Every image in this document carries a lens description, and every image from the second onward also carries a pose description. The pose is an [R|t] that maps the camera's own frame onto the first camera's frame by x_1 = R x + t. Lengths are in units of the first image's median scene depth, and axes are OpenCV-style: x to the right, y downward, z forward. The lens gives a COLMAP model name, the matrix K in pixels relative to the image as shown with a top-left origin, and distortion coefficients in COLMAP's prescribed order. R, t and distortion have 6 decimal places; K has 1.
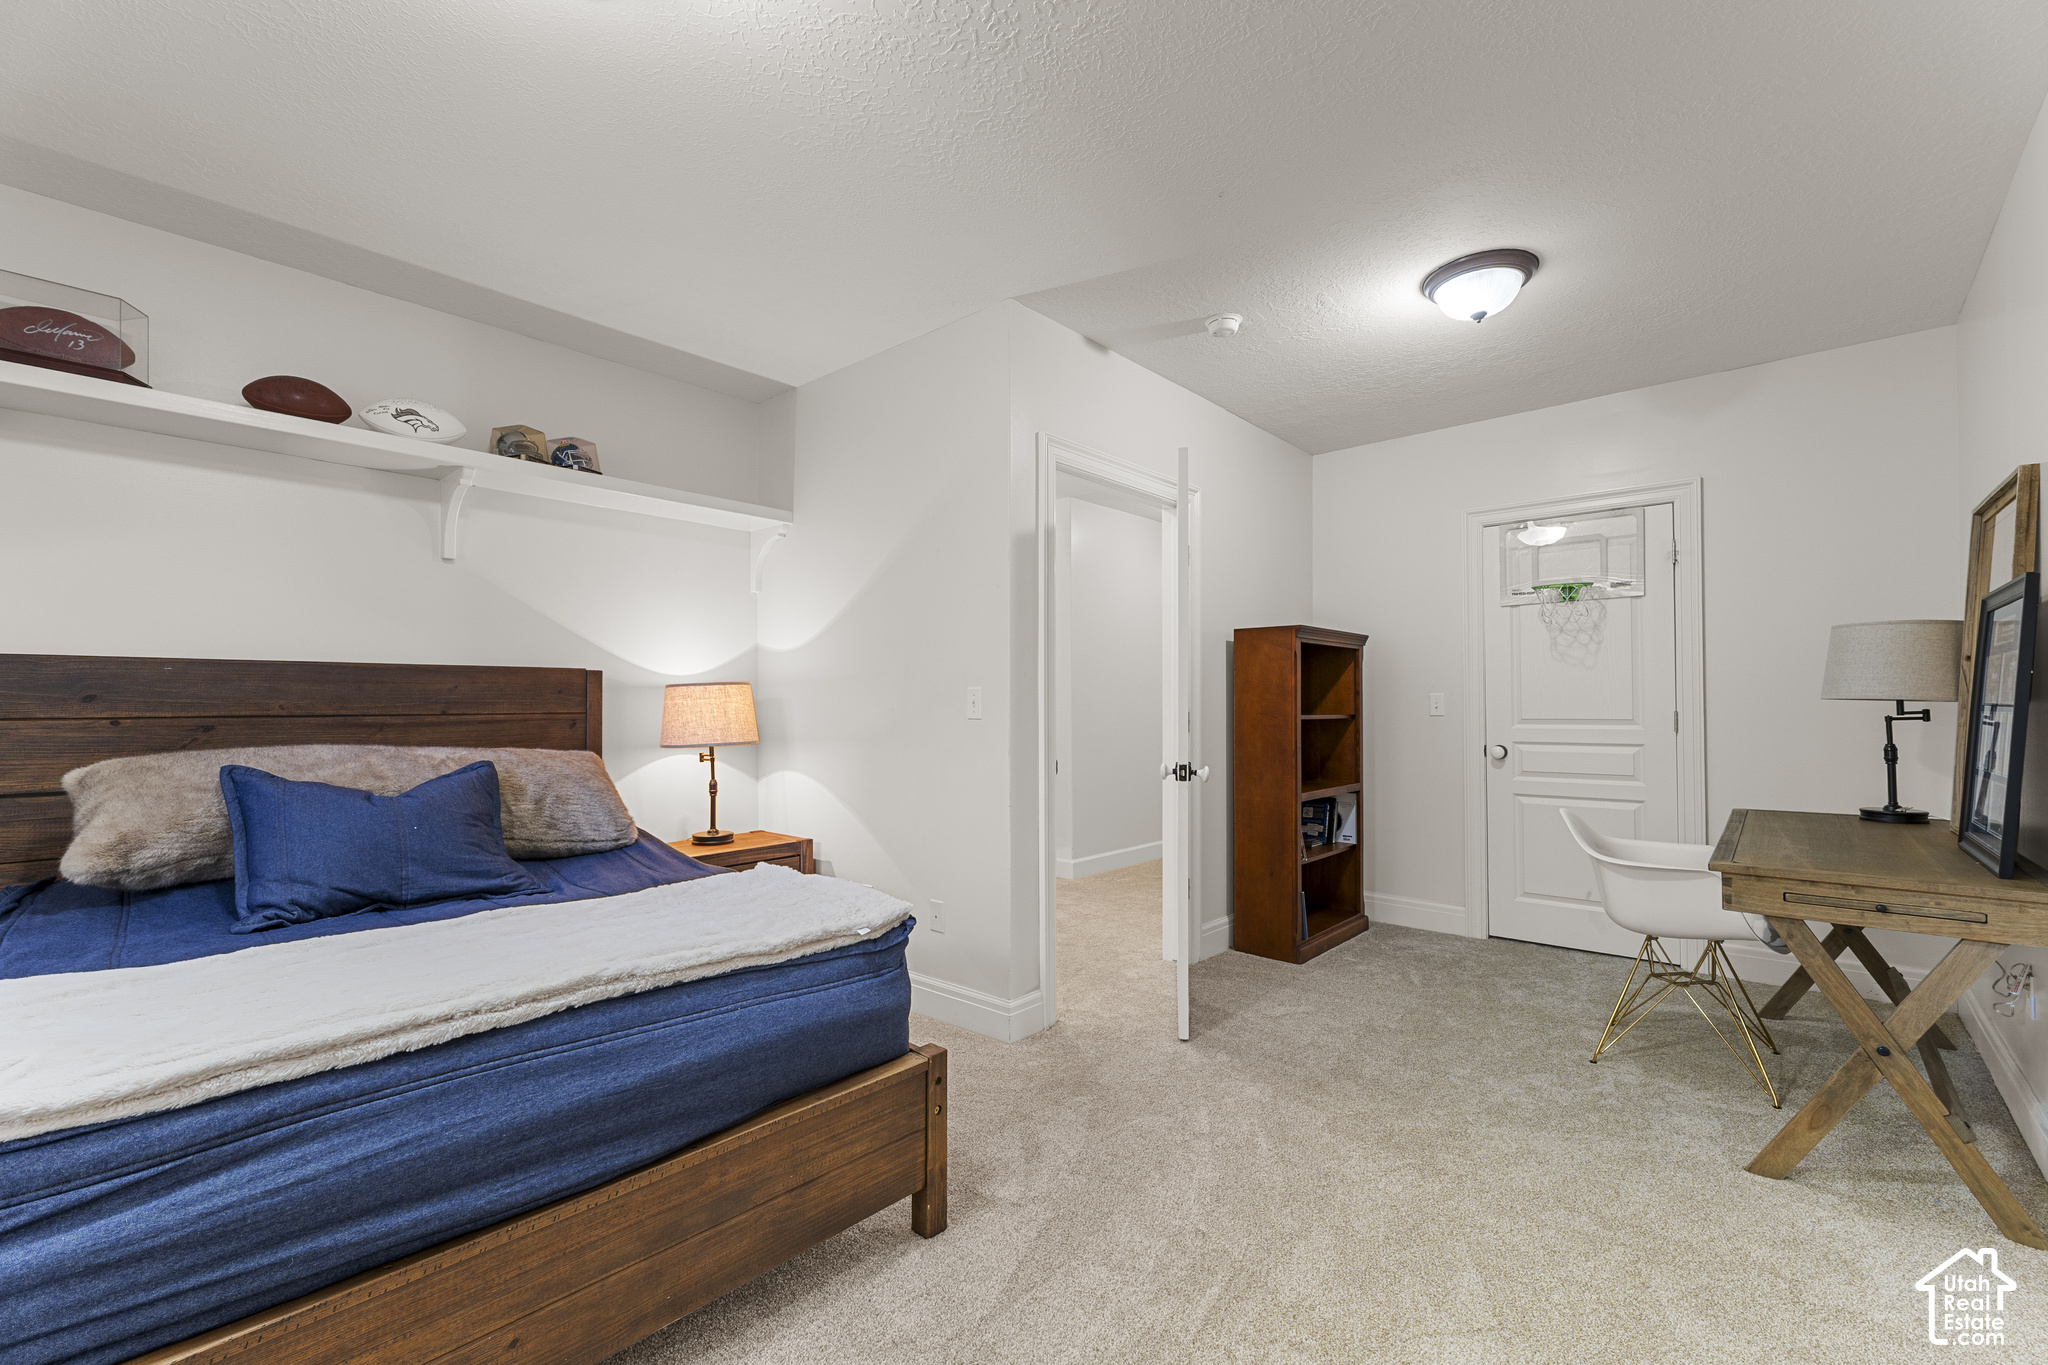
lens RADIAL K [[877.1, 0, 1021.4], [0, 877.1, 674.4], [0, 0, 1]] dist [0.009006, -0.000050]
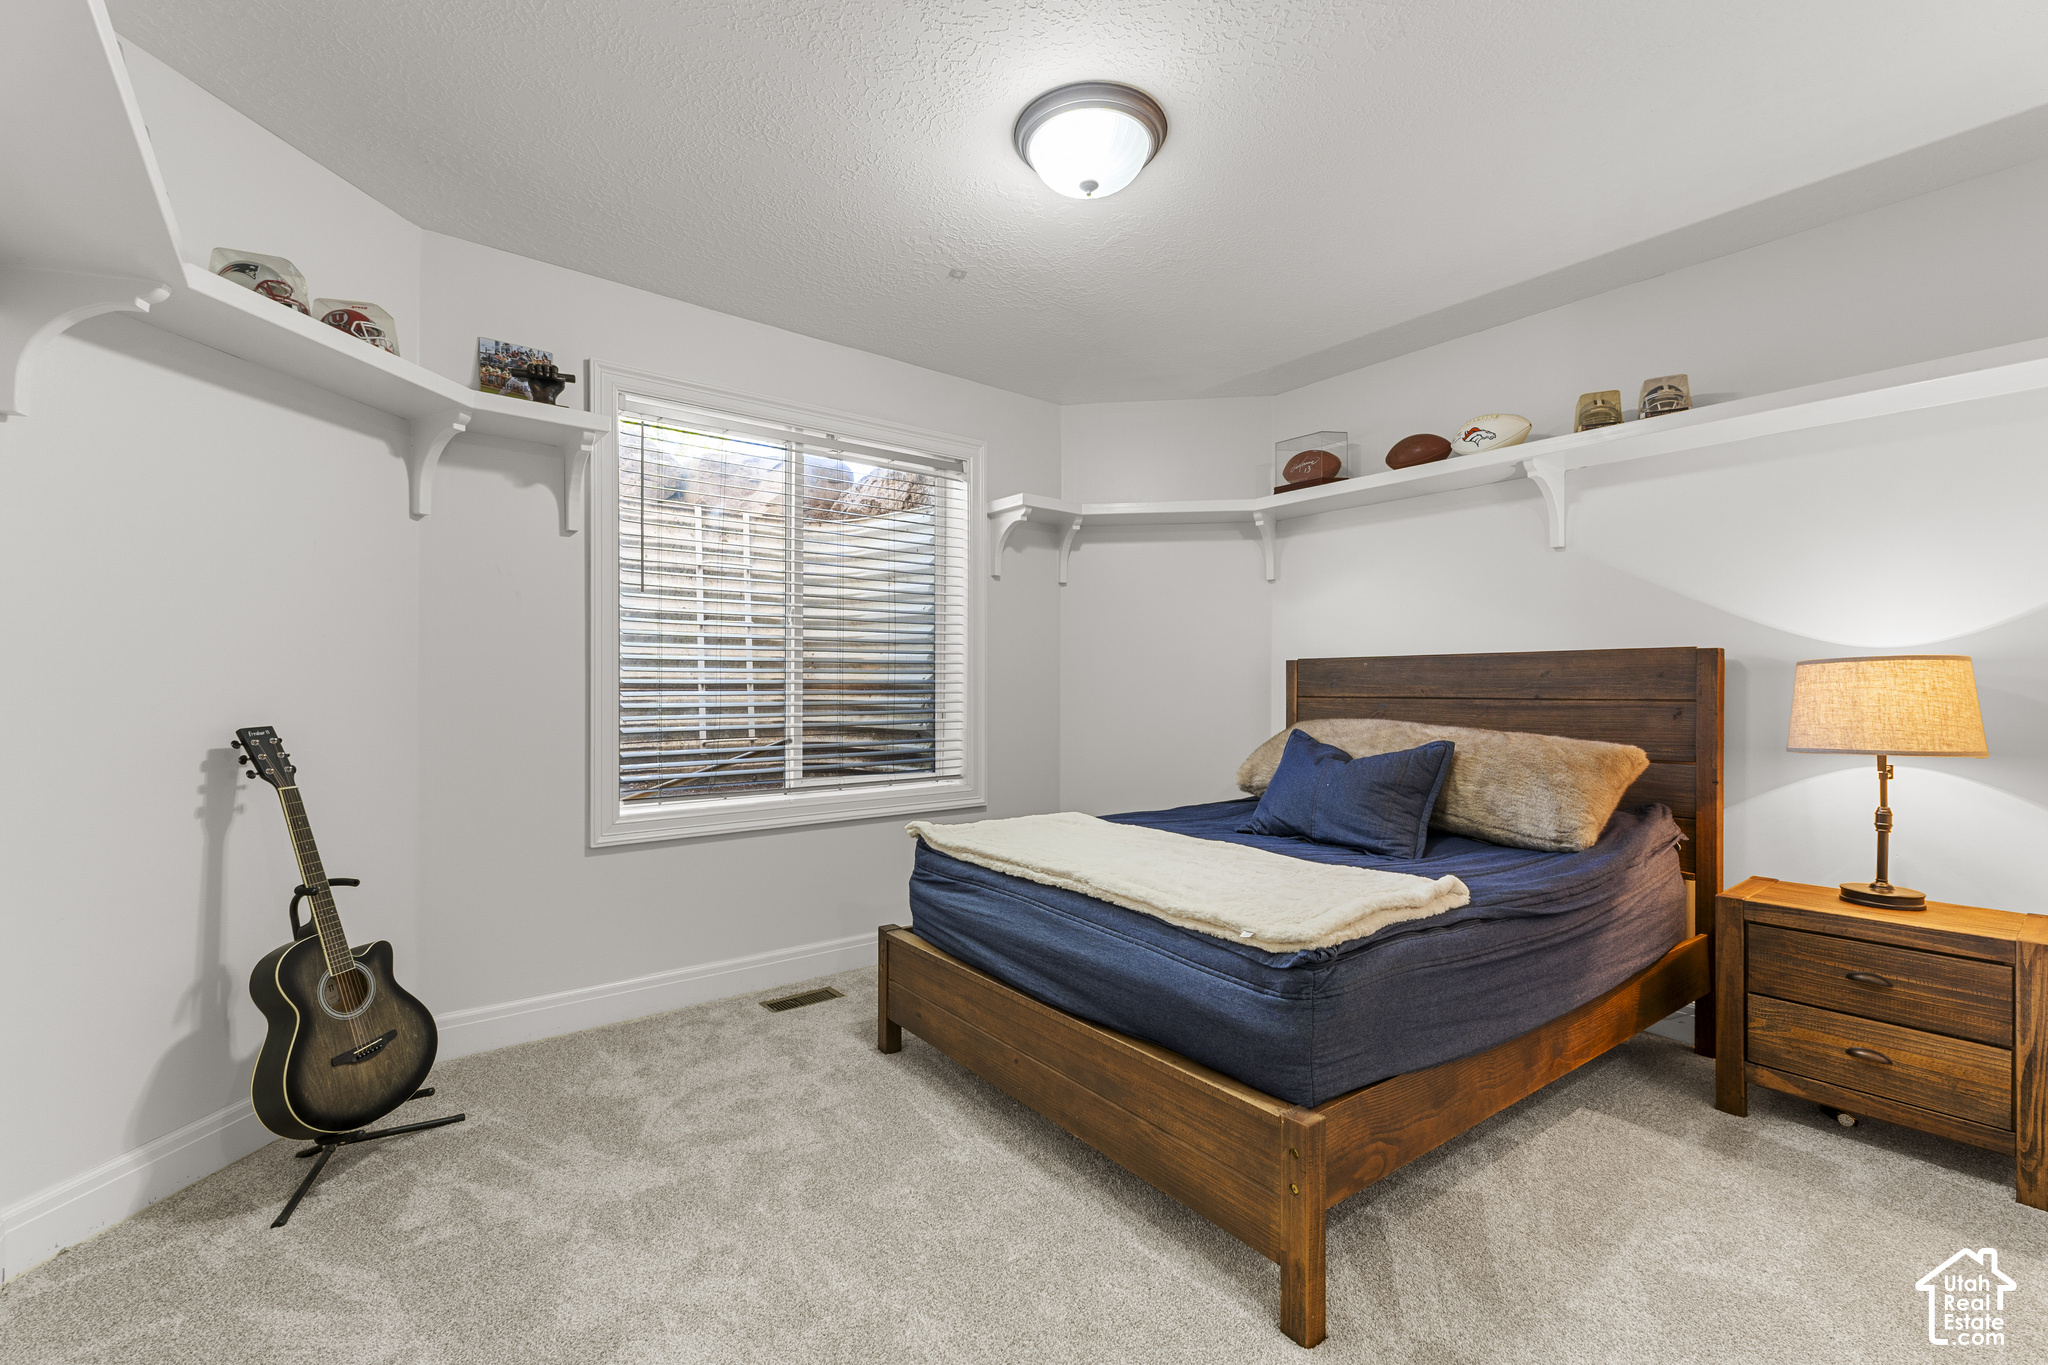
lens RADIAL K [[877.1, 0, 1021.4], [0, 877.1, 674.4], [0, 0, 1]] dist [0.009006, -0.000050]
pose [[-0.183550, -0.014400, -0.982905, 0.819042], [0.033429, 0.999223, -0.020882, 0.029757], [0.982442, -0.036690, -0.182925, 0.990229]]
